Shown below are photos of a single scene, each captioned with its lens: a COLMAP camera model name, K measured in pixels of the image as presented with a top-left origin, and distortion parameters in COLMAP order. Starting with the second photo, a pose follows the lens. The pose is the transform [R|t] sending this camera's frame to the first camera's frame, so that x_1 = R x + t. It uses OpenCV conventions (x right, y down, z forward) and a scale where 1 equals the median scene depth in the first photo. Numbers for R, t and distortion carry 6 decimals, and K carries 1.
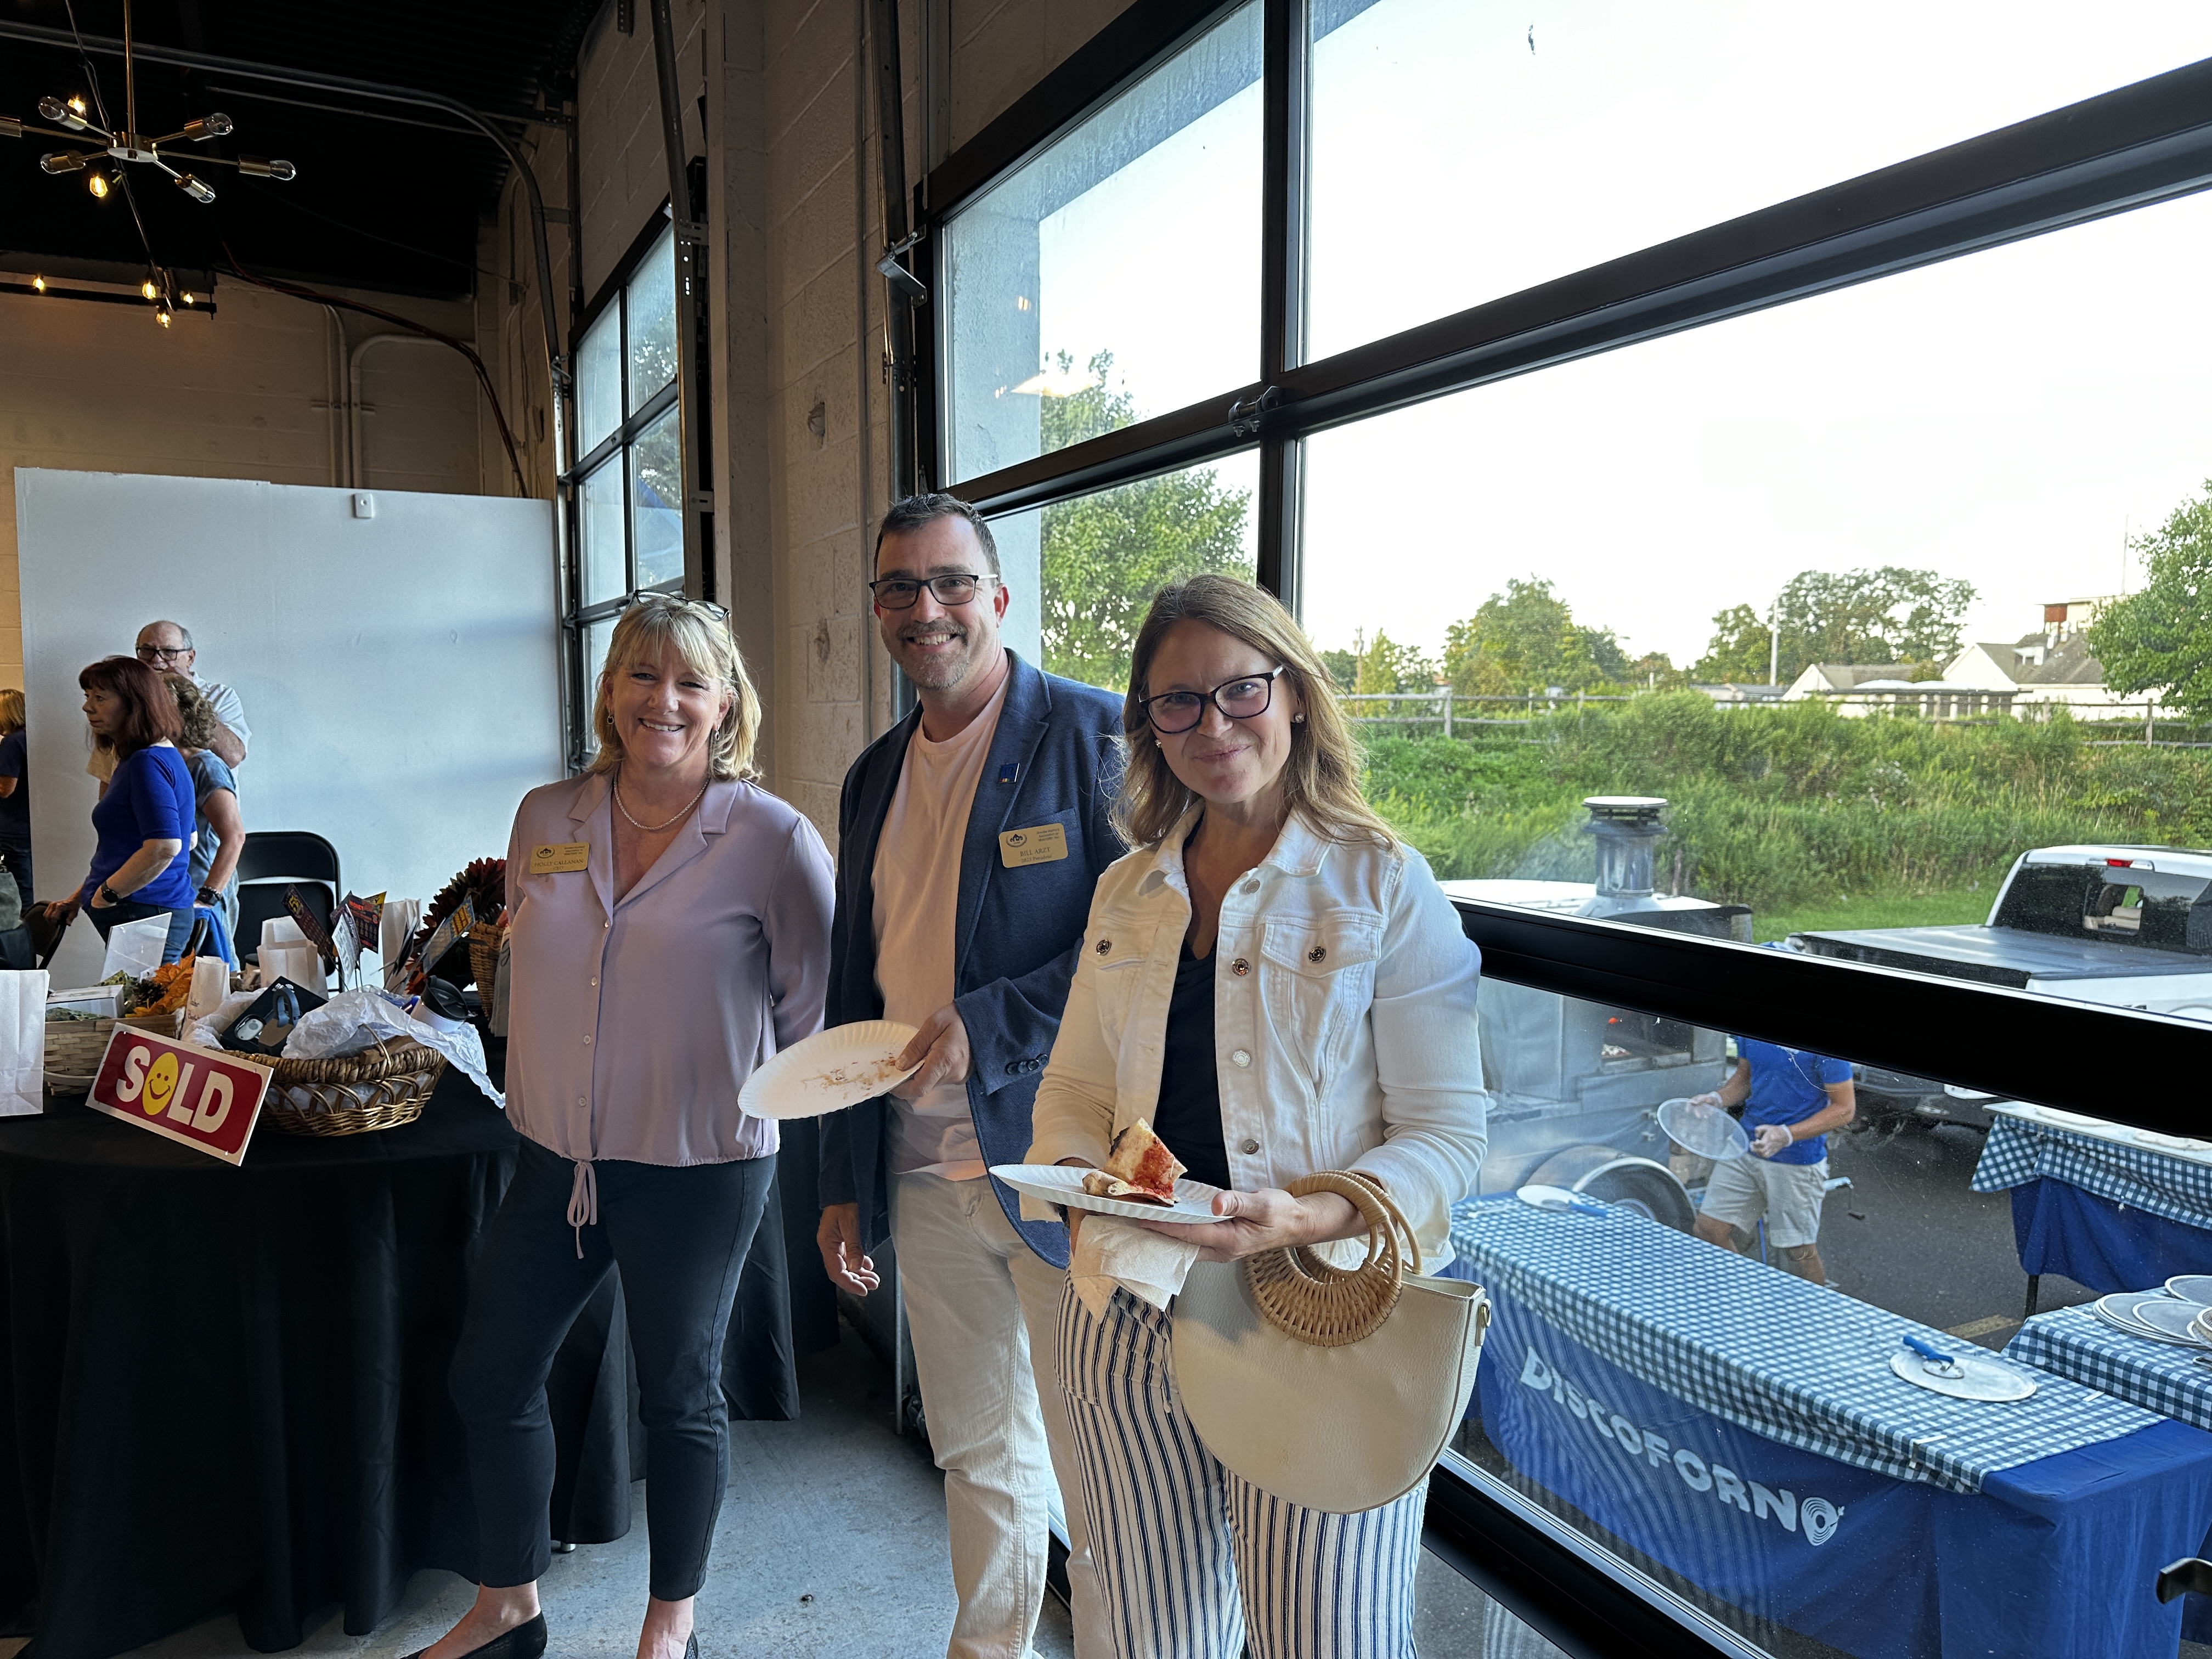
lens RADIAL K [[1572.6, 0, 1106.0], [0, 1572.6, 829.5], [0, 0, 1]] dist [0.008783, -0.013096]
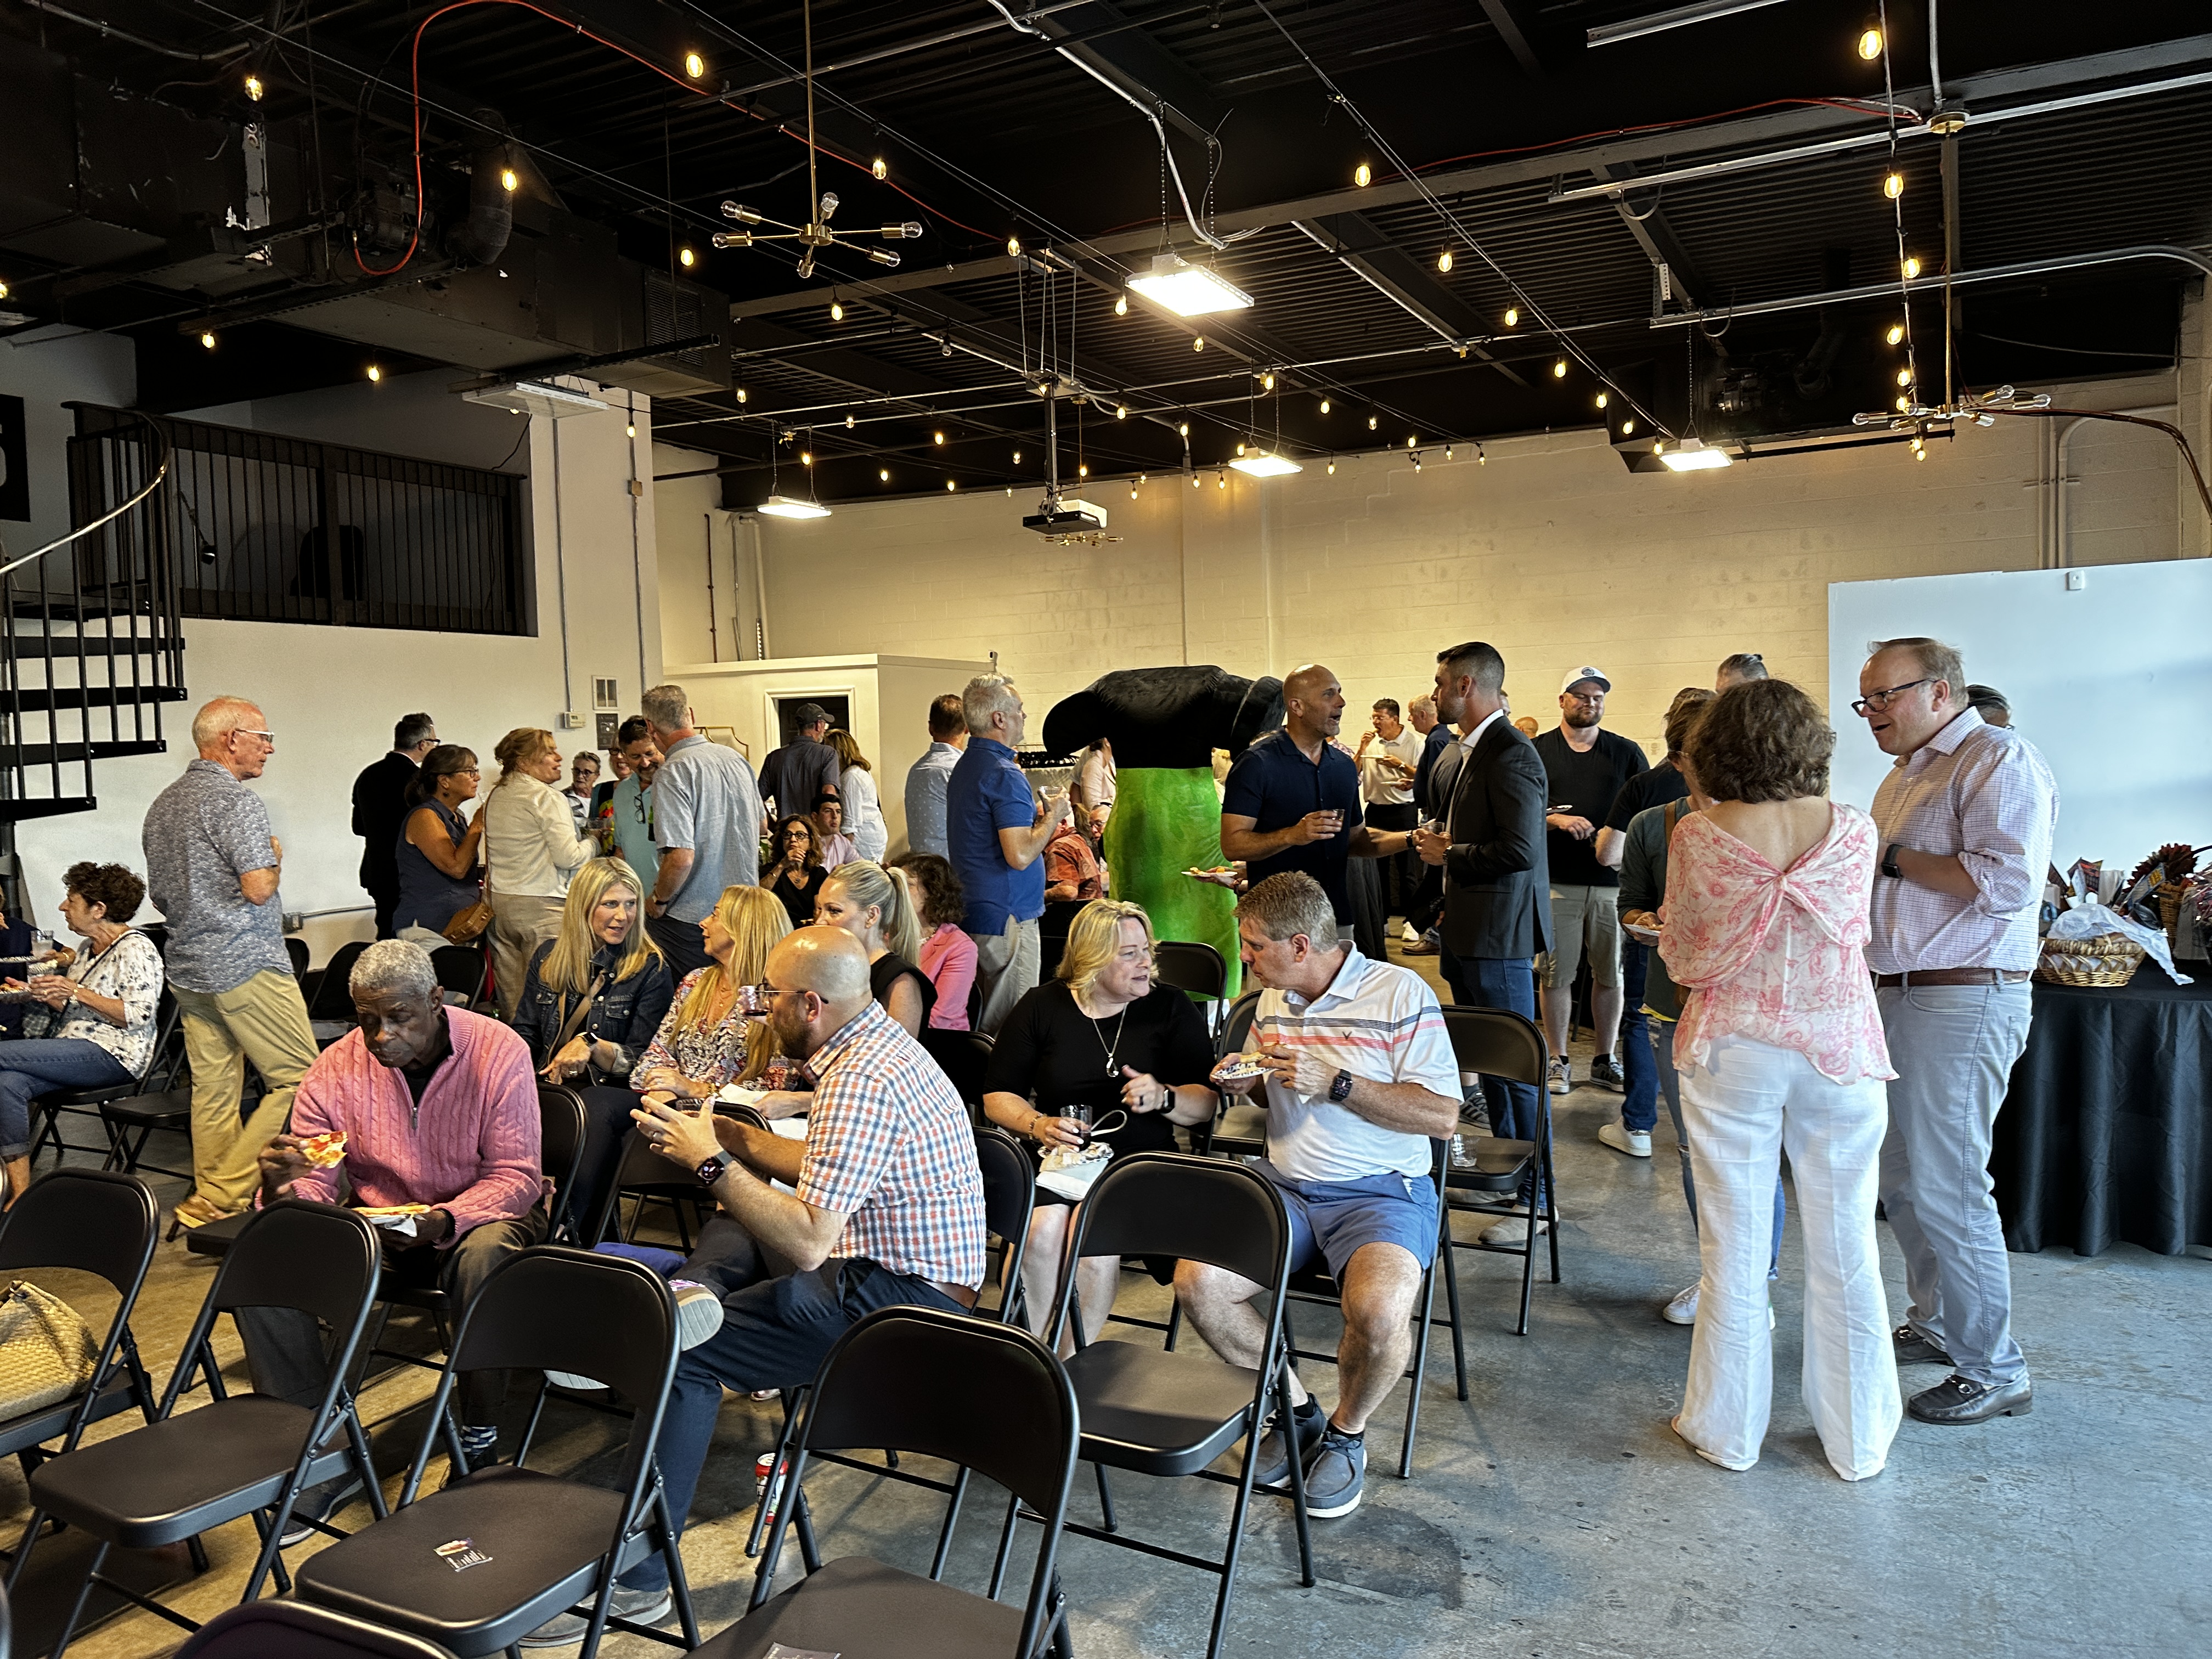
lens RADIAL K [[1572.6, 0, 1106.0], [0, 1572.6, 829.5], [0, 0, 1]] dist [0.008783, -0.013096]
pose [[0.564745, 0.021602, -0.824983, 0.308737], [-0.032428, 0.999466, 0.003972, 0.038590], [0.824628, 0.024510, 0.565144, -0.790264]]
